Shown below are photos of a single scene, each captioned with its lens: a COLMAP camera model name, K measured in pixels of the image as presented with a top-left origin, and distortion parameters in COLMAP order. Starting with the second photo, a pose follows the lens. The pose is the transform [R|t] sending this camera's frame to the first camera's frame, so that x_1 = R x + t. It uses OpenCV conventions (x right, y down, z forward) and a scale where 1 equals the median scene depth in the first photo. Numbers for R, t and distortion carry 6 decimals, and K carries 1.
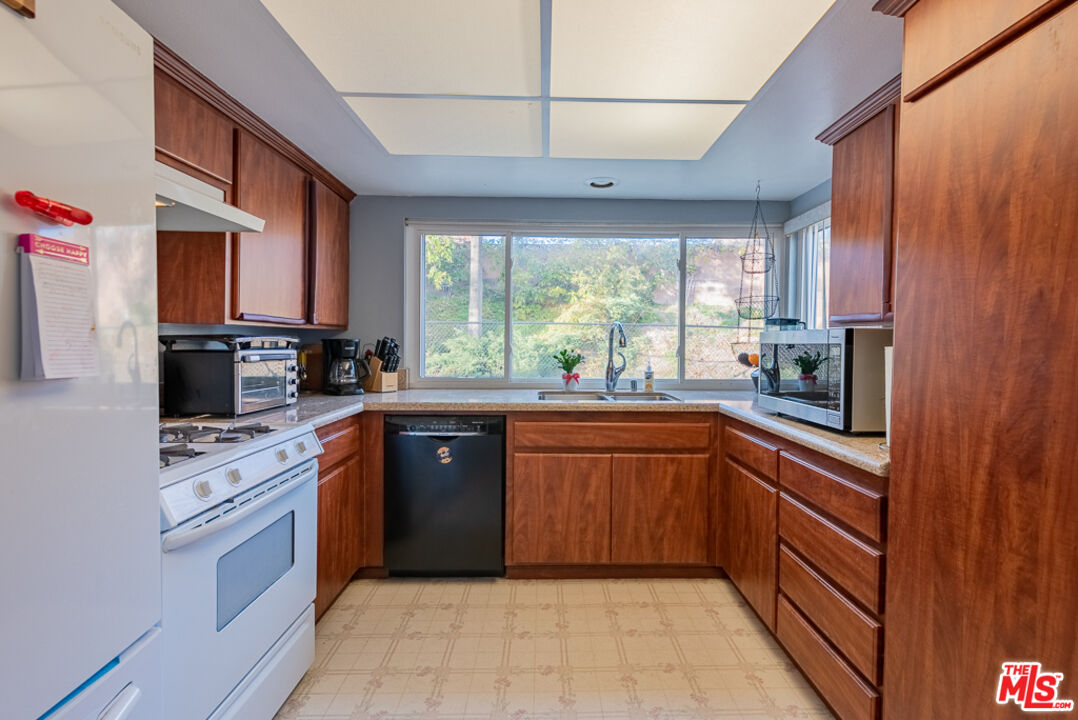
lens RADIAL K [[499.5, 0, 549.2], [0, 499.5, 351.0], [0, 0, 1]] dist [0.017803, -0.002152]
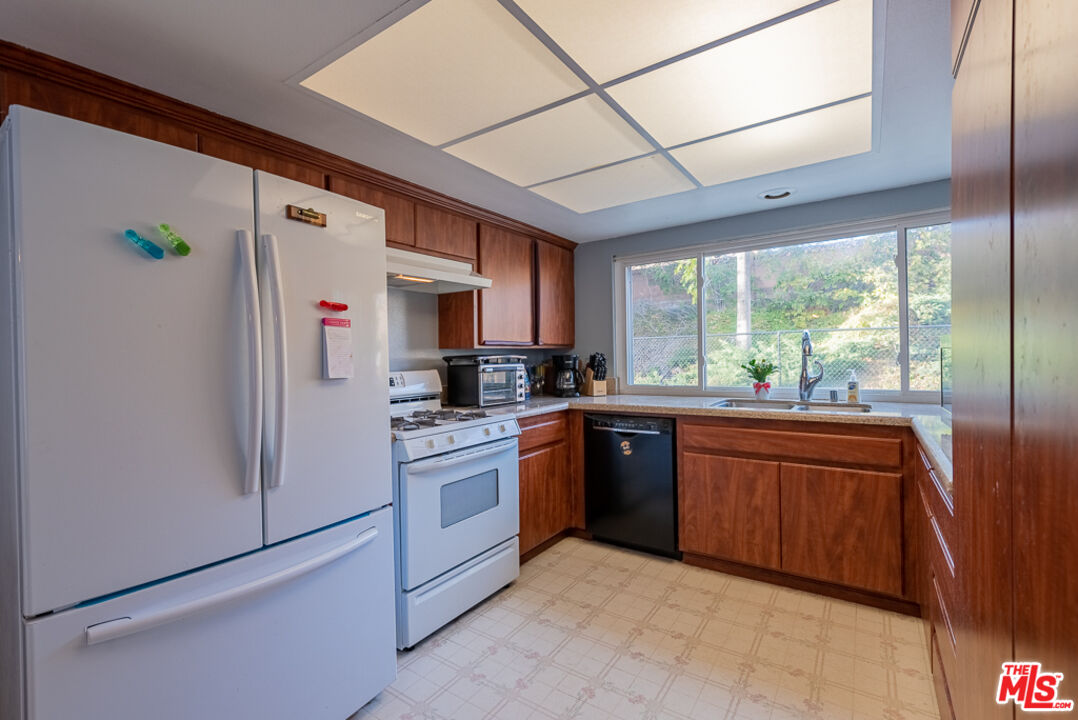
lens RADIAL K [[469.0, 0, 539.3], [0, 469.0, 358.2], [0, 0, 1]] dist [0.012554, -0.003050]
pose [[0.812524, -0.022543, -0.582491, 0.290167], [0.016550, 0.999741, -0.015605, 0.003107], [0.582693, 0.003039, 0.812687, -0.057259]]
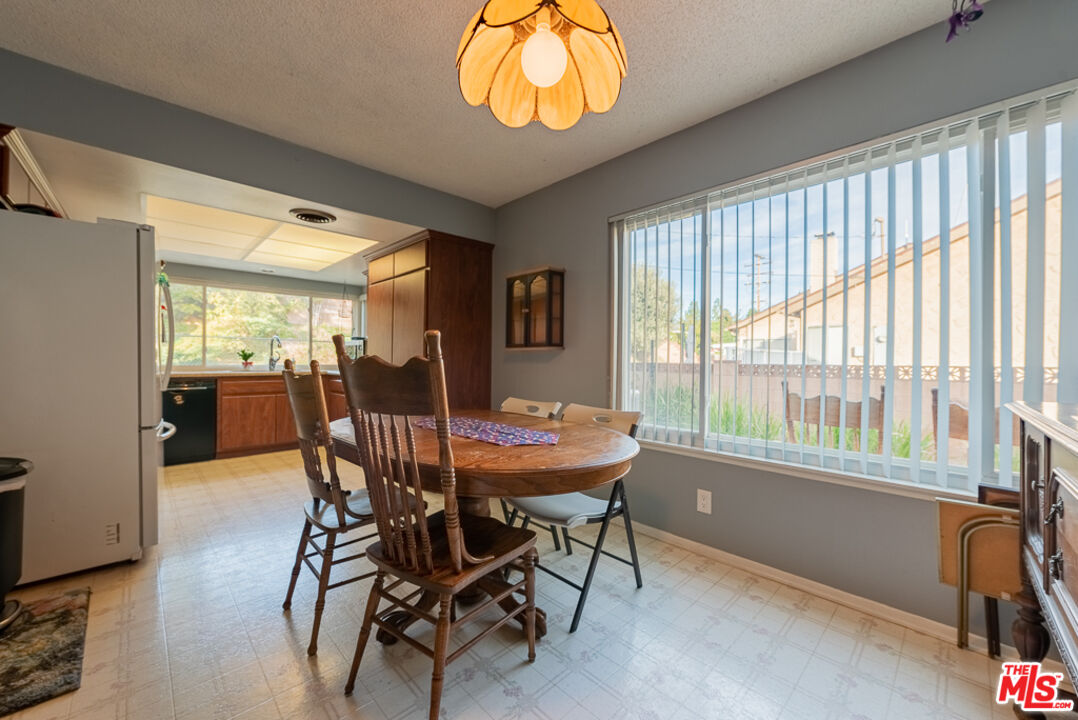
lens RADIAL K [[427.4, 0, 547.9], [0, 427.4, 361.0], [0, 0, 1]] dist [-0.001157, -0.000012]
pose [[0.724886, -0.003809, 0.688859, -0.313271], [0.012087, 0.999901, -0.007189, 0.083388], [-0.688763, 0.013538, 0.724860, -1.242438]]
